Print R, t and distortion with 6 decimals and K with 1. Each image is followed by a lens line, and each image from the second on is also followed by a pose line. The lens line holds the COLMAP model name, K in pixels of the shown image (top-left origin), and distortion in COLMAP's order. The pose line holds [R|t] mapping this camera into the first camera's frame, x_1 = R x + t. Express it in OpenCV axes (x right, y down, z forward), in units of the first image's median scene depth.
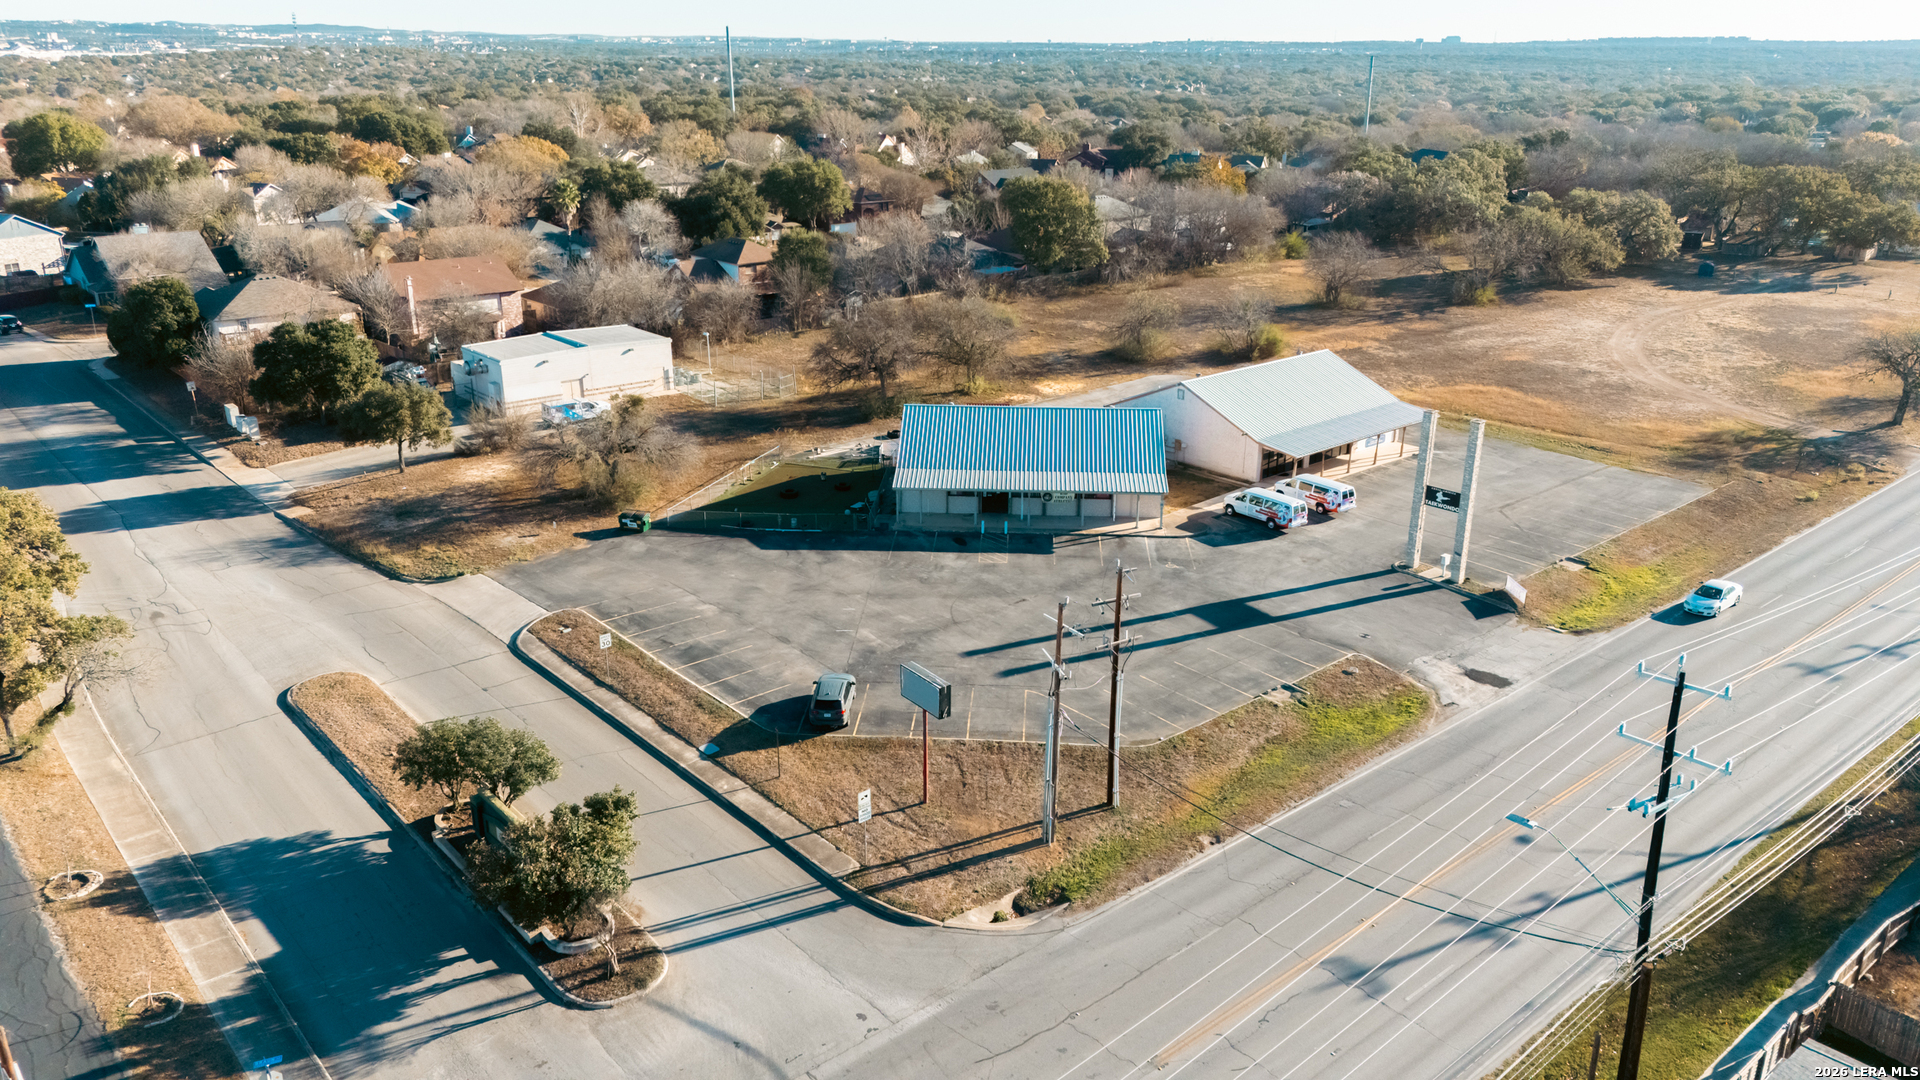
lens RADIAL K [[1401.1, 0, 958.9], [0, 1401.1, 553.1], [0, 0, 1]] dist [0.082083, -0.075145]
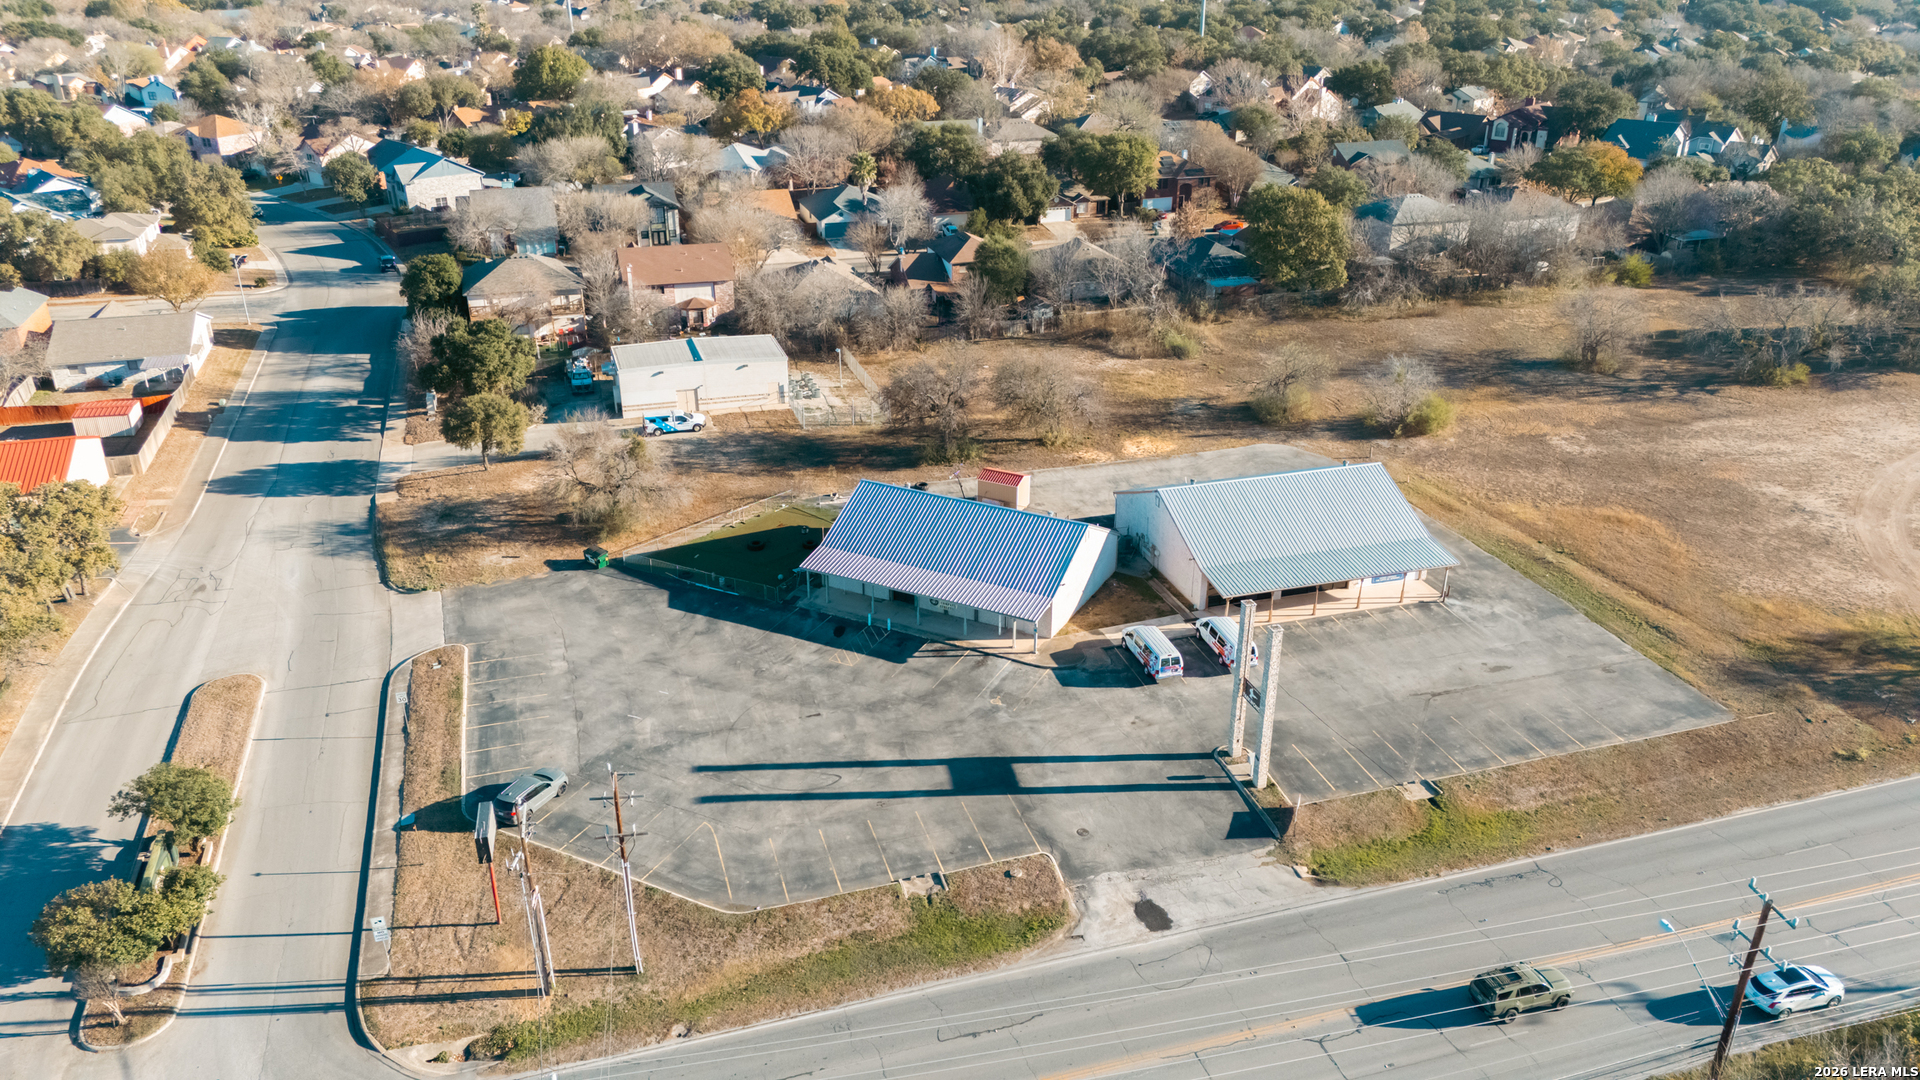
lens RADIAL K [[1401.1, 0, 958.9], [0, 1401.1, 553.1], [0, 0, 1]] dist [0.082083, -0.075145]
pose [[0.917069, 0.166542, -0.362282, 0.448961], [-0.135585, 0.984701, 0.109453, -0.191229], [0.374968, -0.051256, 0.925620, 0.069054]]
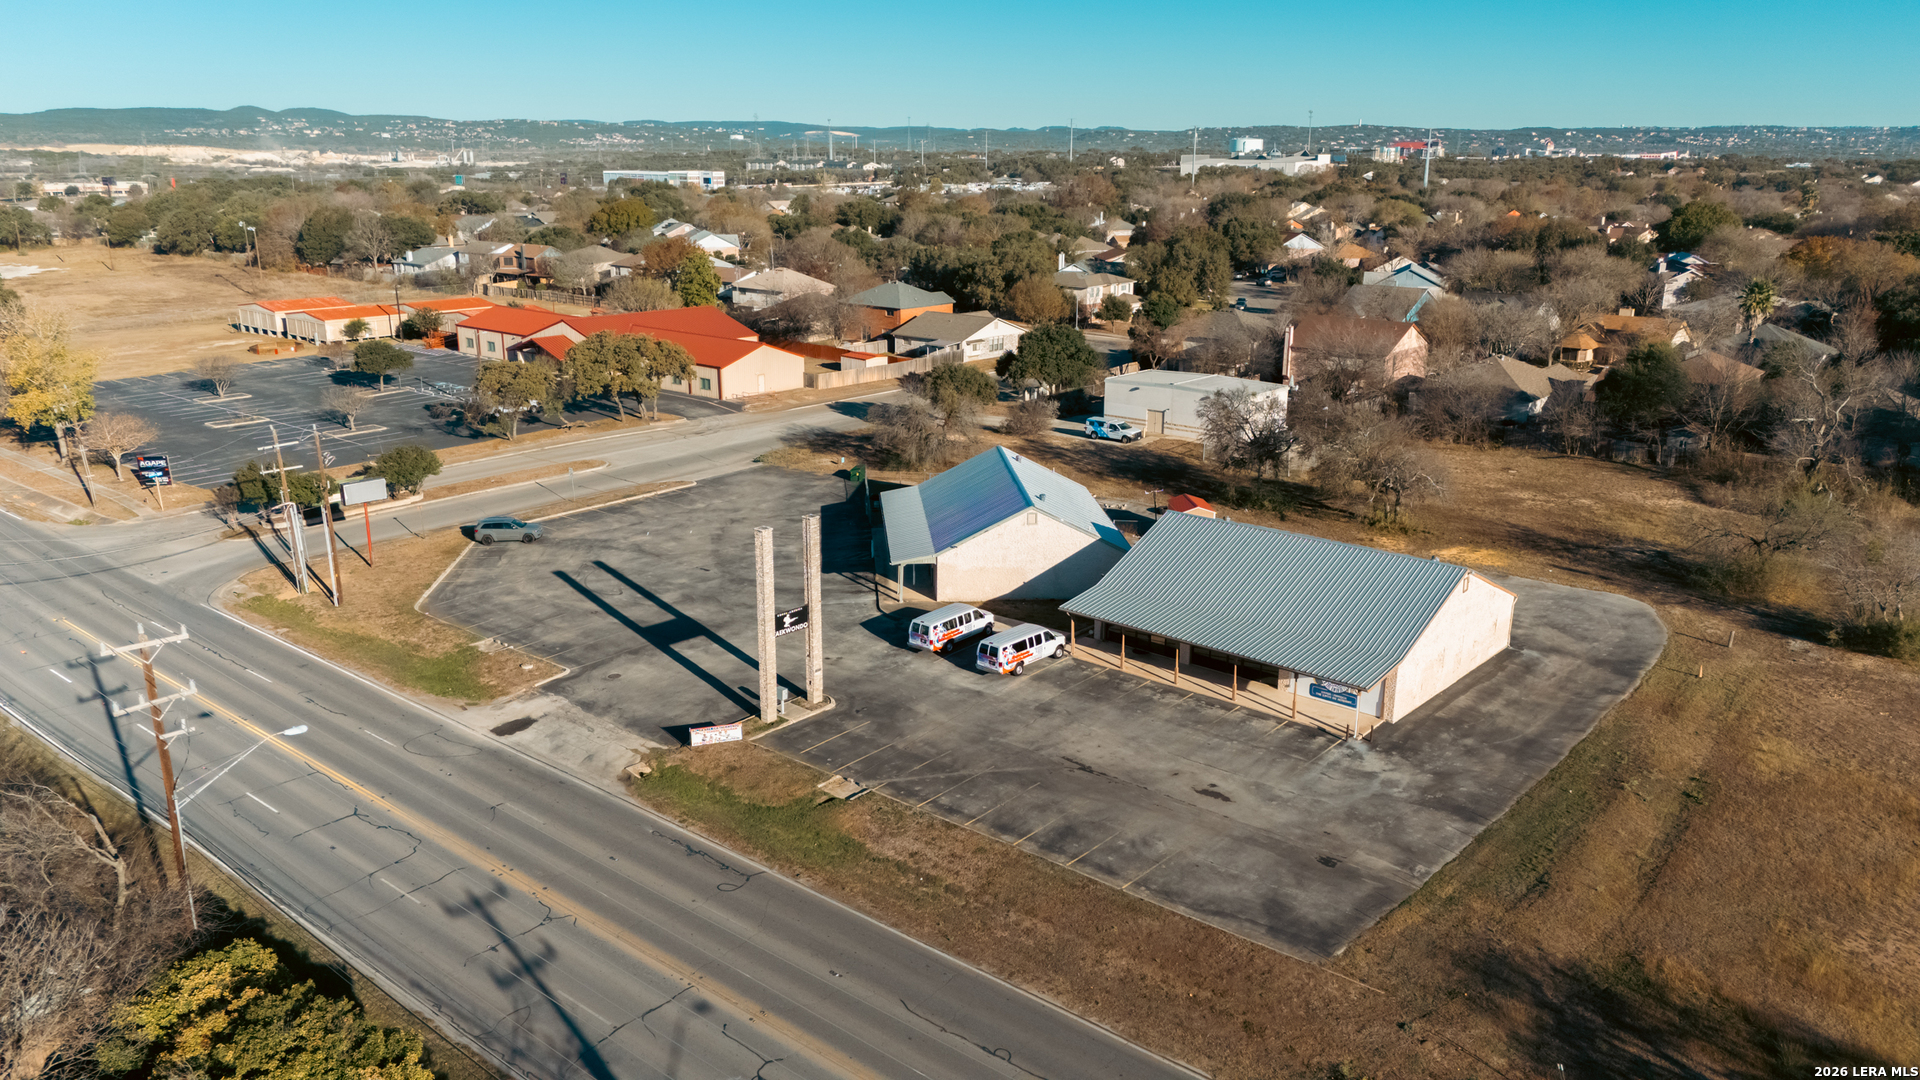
lens RADIAL K [[1401.1, 0, 958.9], [0, 1401.1, 553.1], [0, 0, 1]] dist [0.082083, -0.075145]
pose [[0.145401, 0.272136, -0.951210, 1.048796], [-0.340997, 0.916303, 0.210025, -0.261695], [0.928752, 0.293821, 0.226029, 0.829144]]
